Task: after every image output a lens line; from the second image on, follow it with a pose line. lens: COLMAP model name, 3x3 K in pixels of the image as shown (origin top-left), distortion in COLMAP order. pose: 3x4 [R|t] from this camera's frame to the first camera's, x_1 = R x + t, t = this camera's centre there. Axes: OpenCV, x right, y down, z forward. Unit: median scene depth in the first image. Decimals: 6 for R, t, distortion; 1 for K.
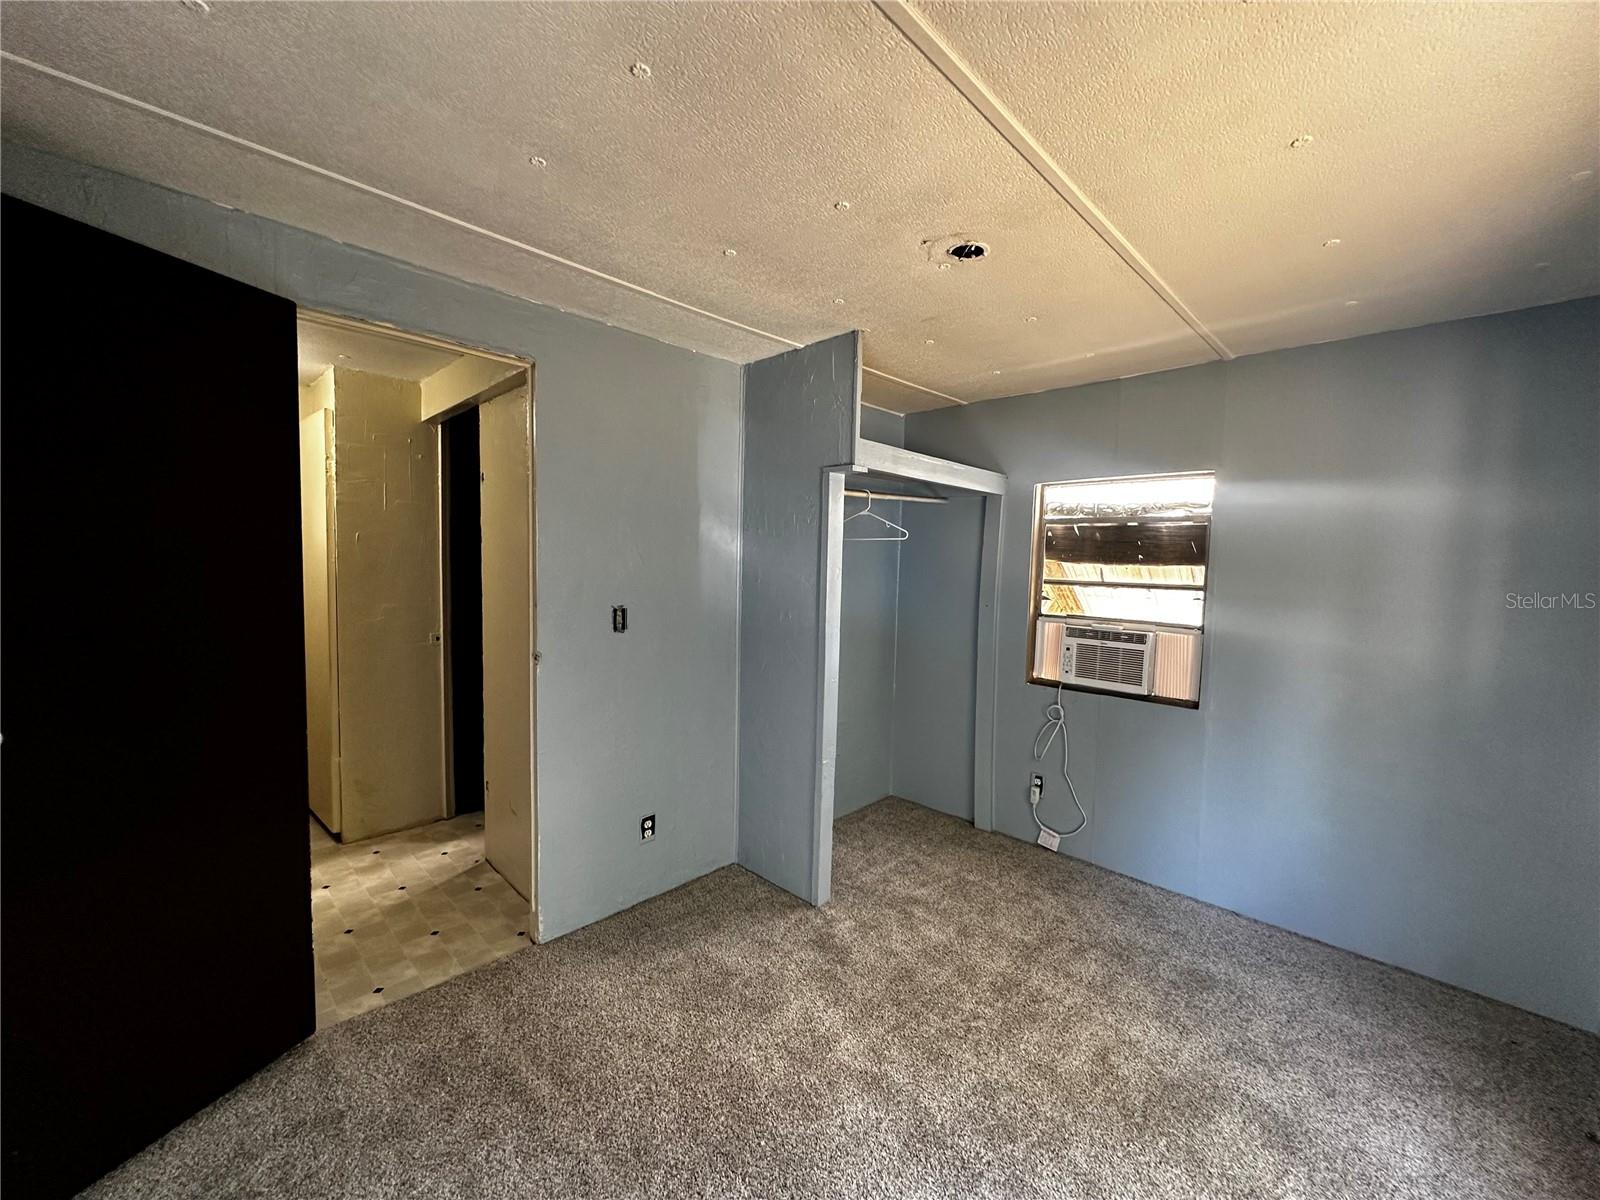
lens RADIAL K [[631.0, 0, 797.2], [0, 631.0, 604.0], [0, 0, 1]] dist [0.000492, 0.000328]
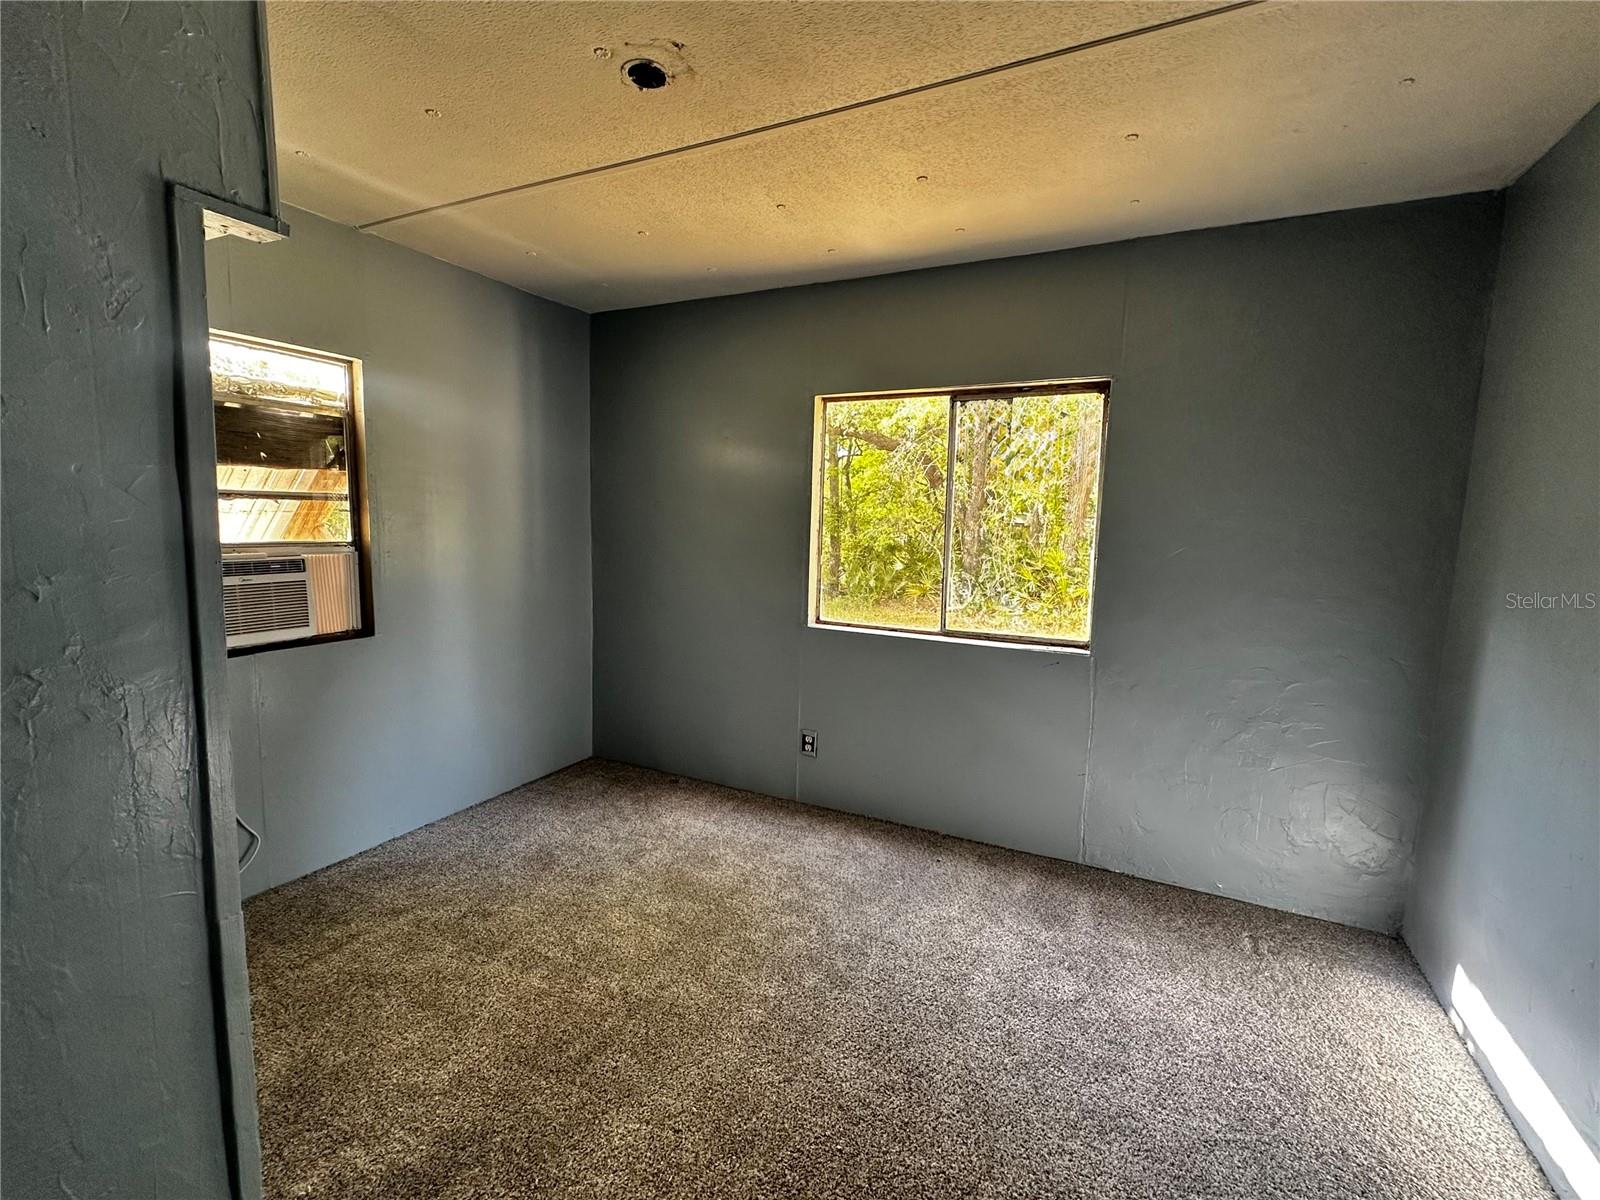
lens RADIAL K [[700.7, 0, 800.0], [0, 700.7, 600.0], [0, 0, 1]] dist [-0.000529, -0.000168]
pose [[-0.321084, -0.143184, 0.936164, -0.486555], [0.029215, 0.986537, 0.160908, -0.024272], [-0.946600, 0.079015, -0.312578, 0.764403]]
